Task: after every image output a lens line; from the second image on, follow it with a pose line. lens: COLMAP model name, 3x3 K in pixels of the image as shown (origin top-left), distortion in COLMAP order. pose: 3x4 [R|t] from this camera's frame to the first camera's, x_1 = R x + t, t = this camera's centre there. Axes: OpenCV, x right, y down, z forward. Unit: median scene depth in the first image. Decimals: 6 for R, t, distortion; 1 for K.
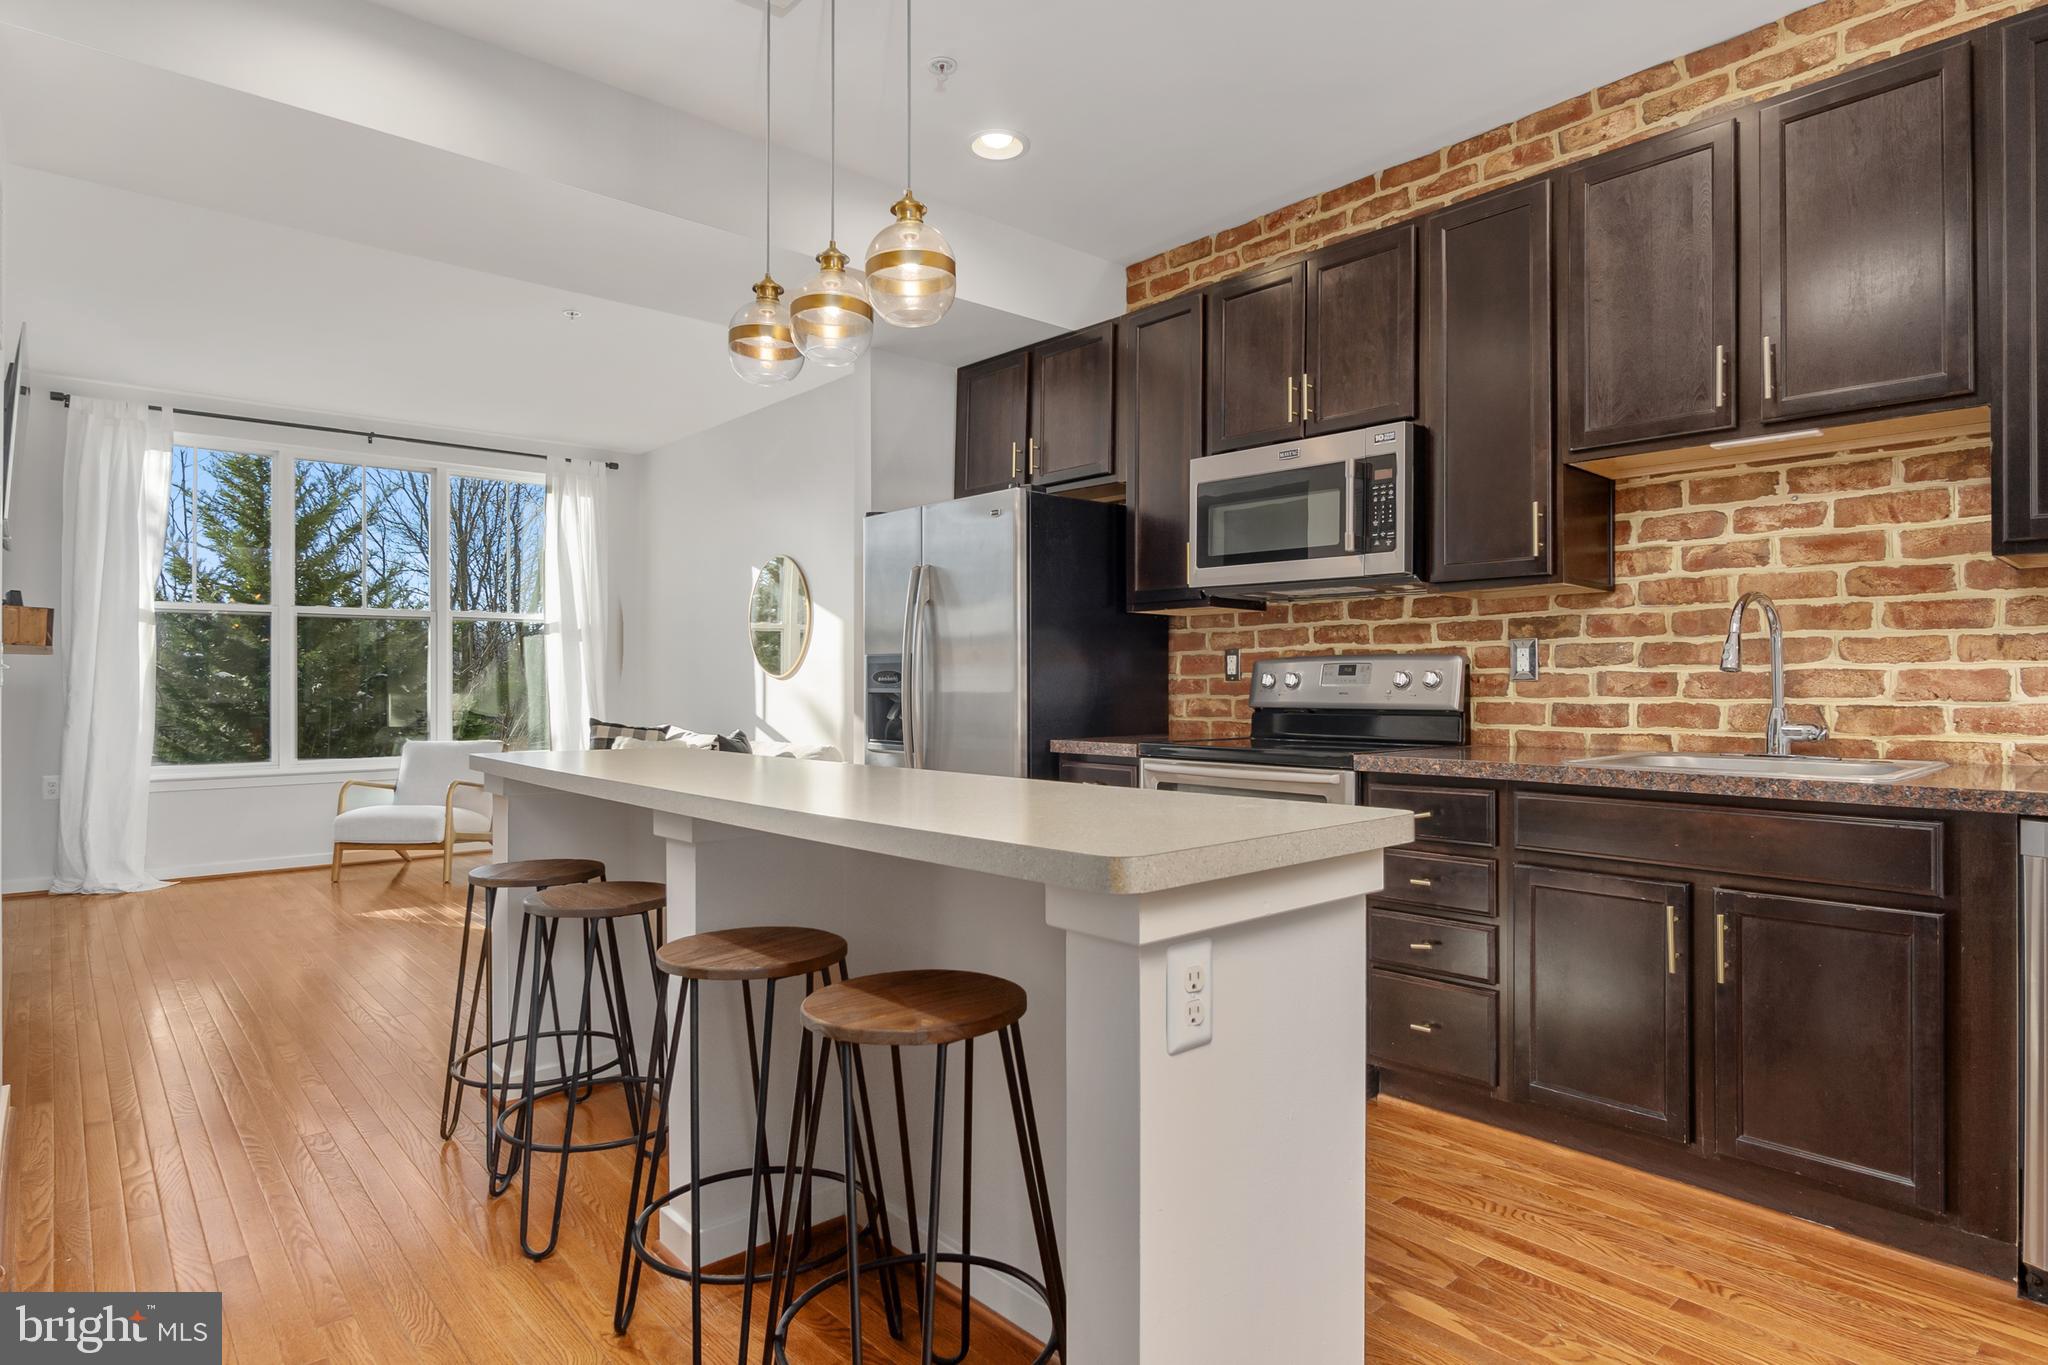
lens RADIAL K [[1117.6, 0, 1032.2], [0, 1117.6, 679.7], [0, 0, 1]] dist [-0.019549, 0.004174]
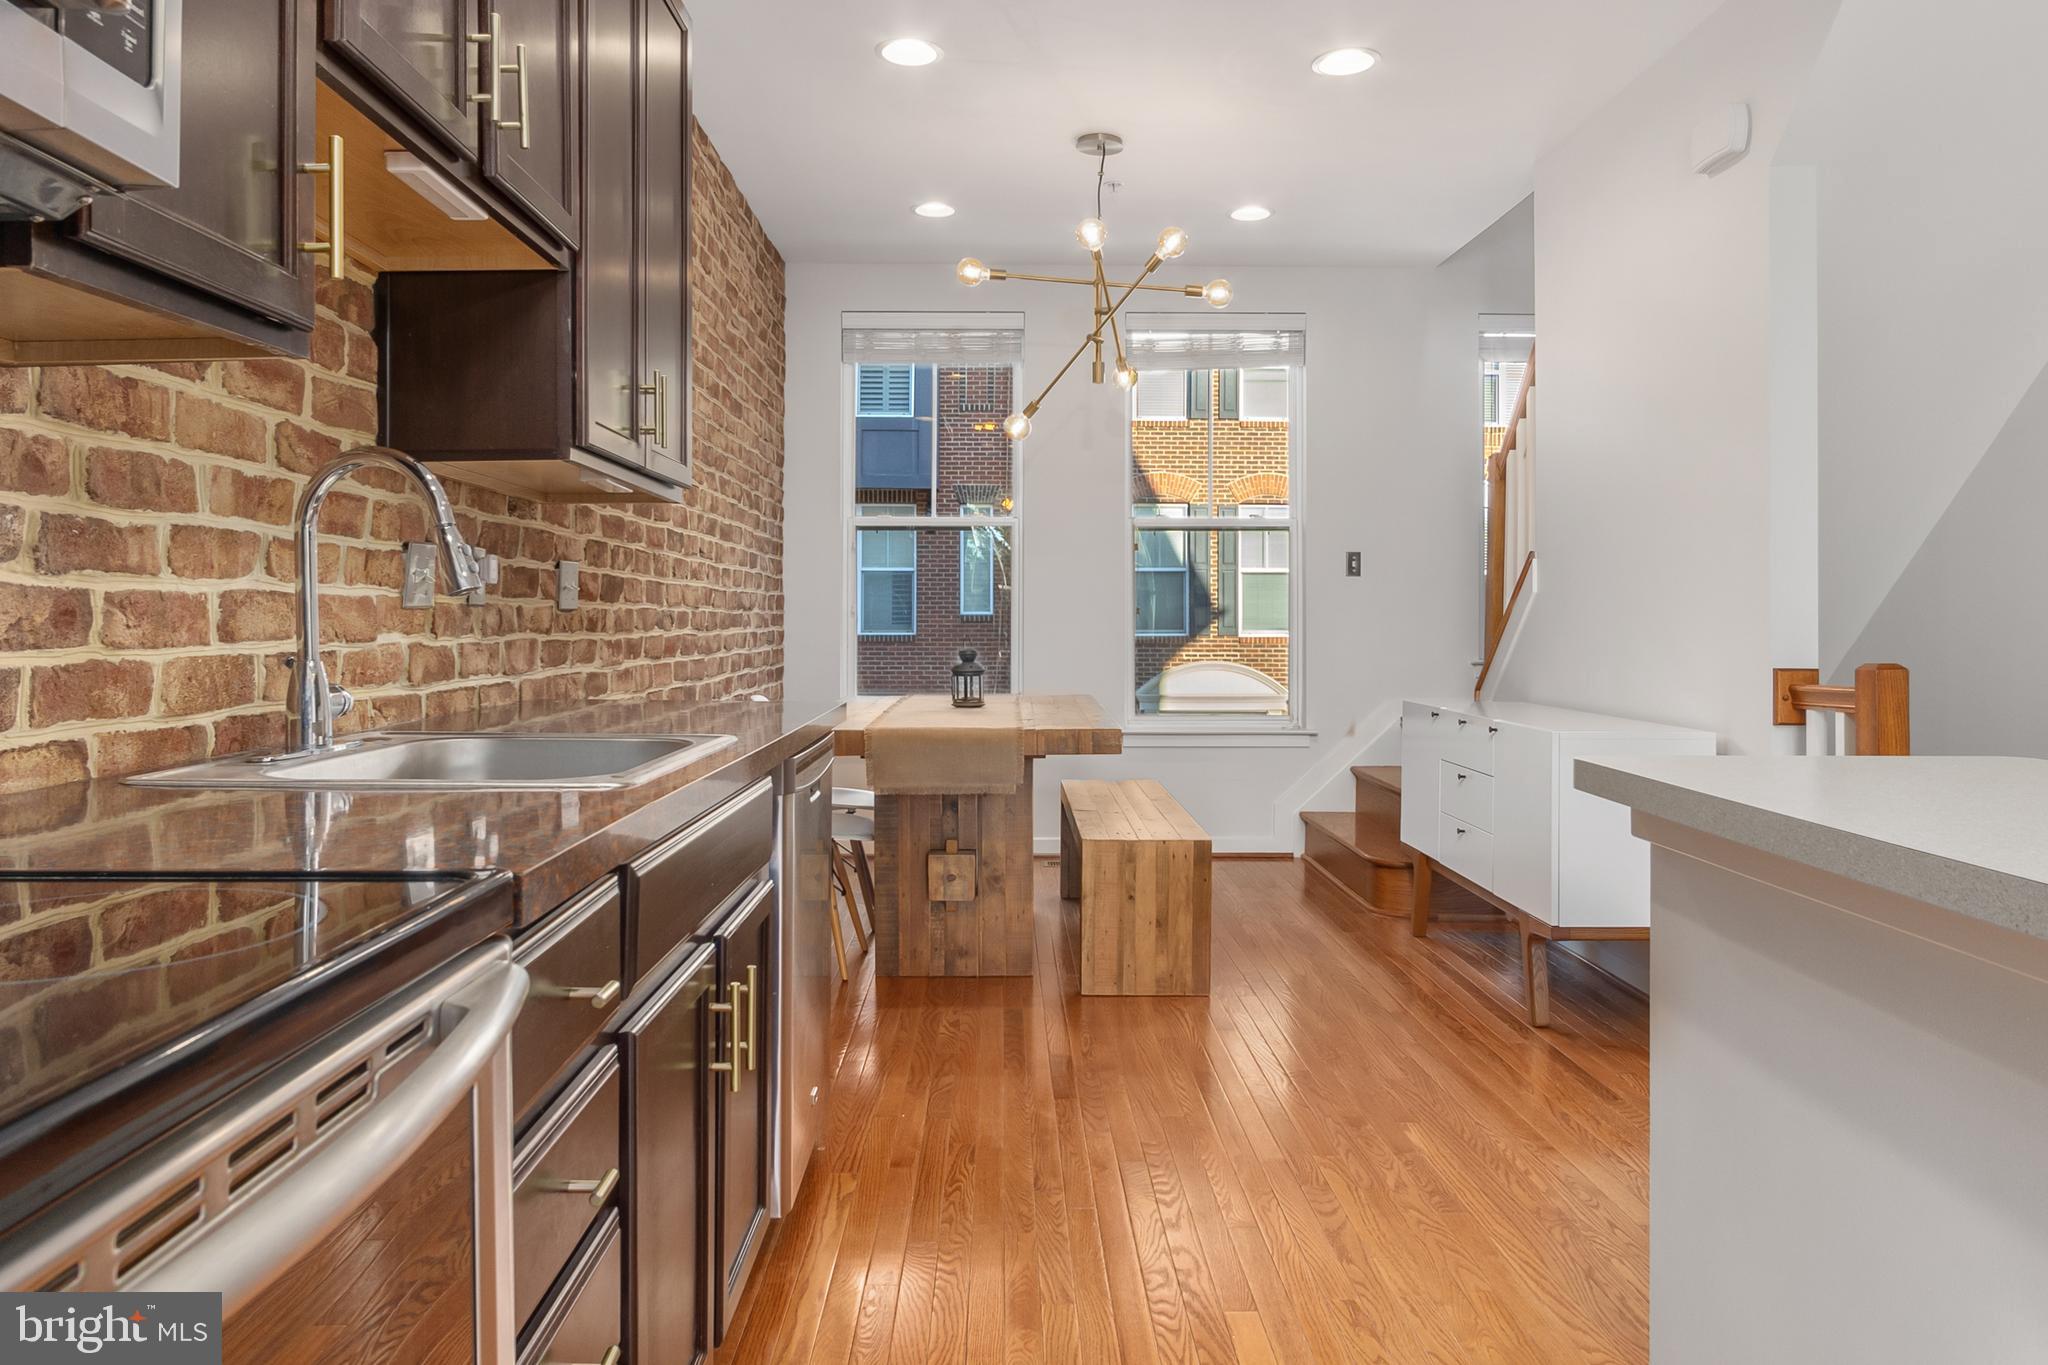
lens RADIAL K [[1372.5, 0, 1023.3], [0, 1372.5, 609.5], [0, 0, 1]] dist [-0.022809, 0.008941]
pose [[-0.759855, 0.004417, 0.650078, -0.025821], [-0.002154, 0.999954, -0.009312, 0.005154], [-0.650089, -0.008476, -0.759811, 1.136759]]
